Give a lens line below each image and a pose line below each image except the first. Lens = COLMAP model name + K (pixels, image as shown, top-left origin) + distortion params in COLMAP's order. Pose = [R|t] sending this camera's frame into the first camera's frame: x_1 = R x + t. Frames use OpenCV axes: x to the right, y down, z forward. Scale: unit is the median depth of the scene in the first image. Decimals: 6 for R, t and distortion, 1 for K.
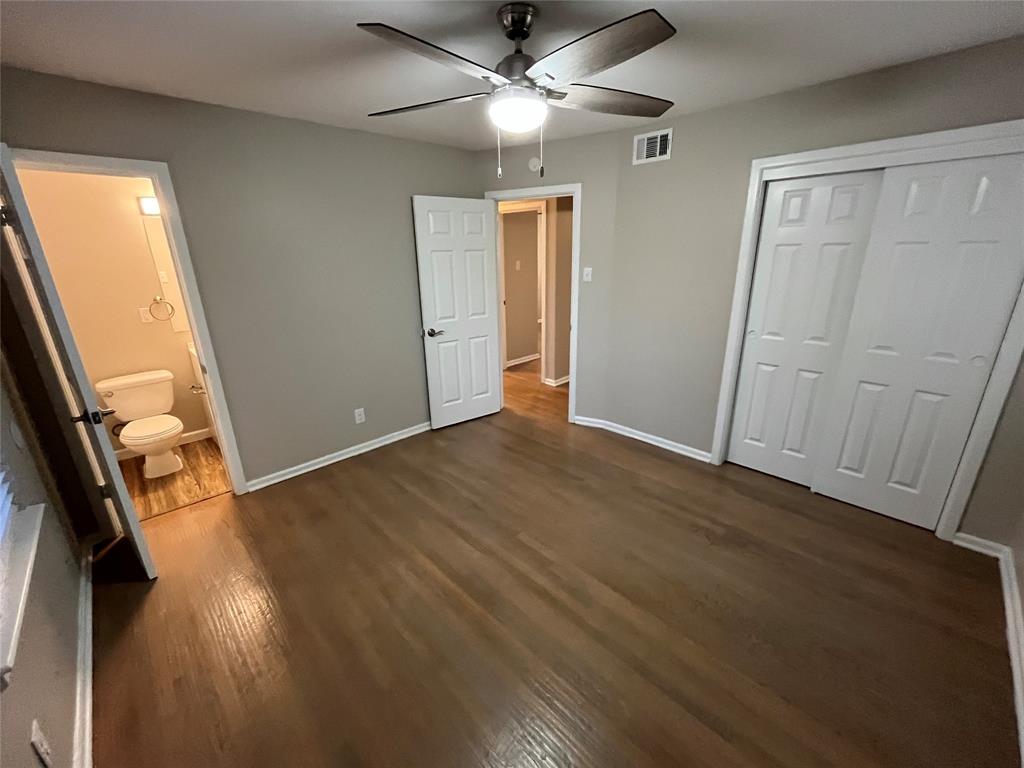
lens RADIAL K [[418.3, 0, 517.0], [0, 418.3, 386.9], [0, 0, 1]] dist [-0.002214, -0.000346]
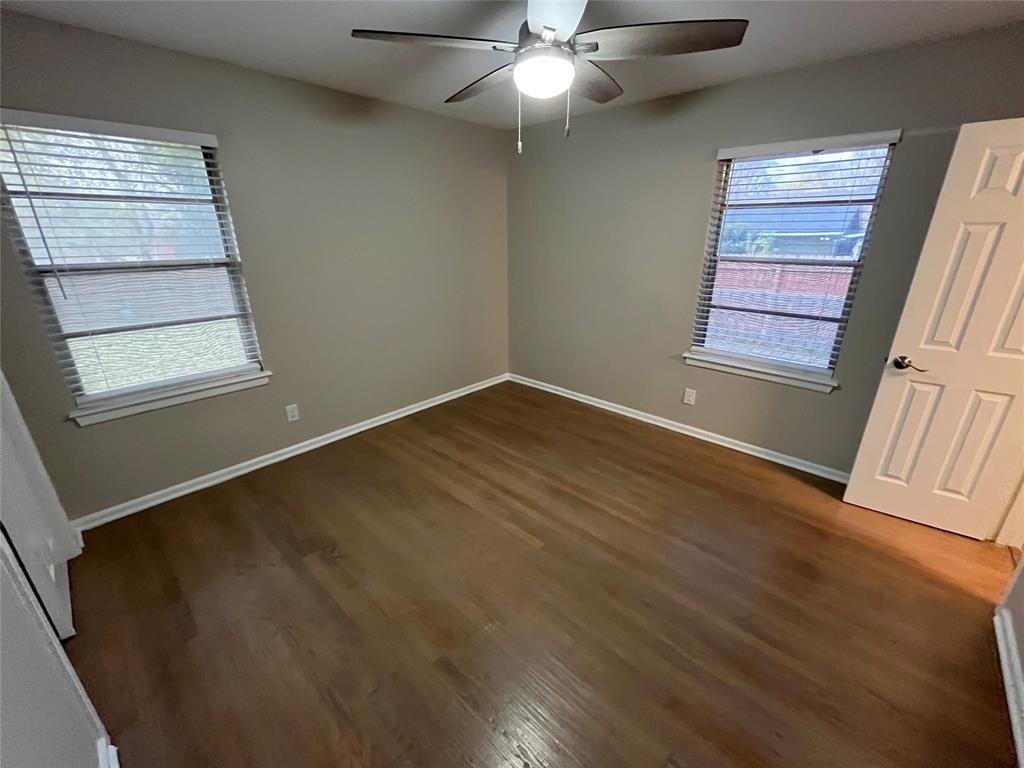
lens RADIAL K [[418.3, 0, 517.0], [0, 418.3, 386.9], [0, 0, 1]] dist [-0.002214, -0.000346]
pose [[-0.998432, 0.039168, -0.039992, 0.086668], [0.006903, 0.795120, 0.606413, -0.503588], [0.055550, 0.605186, -0.794144, 1.637579]]
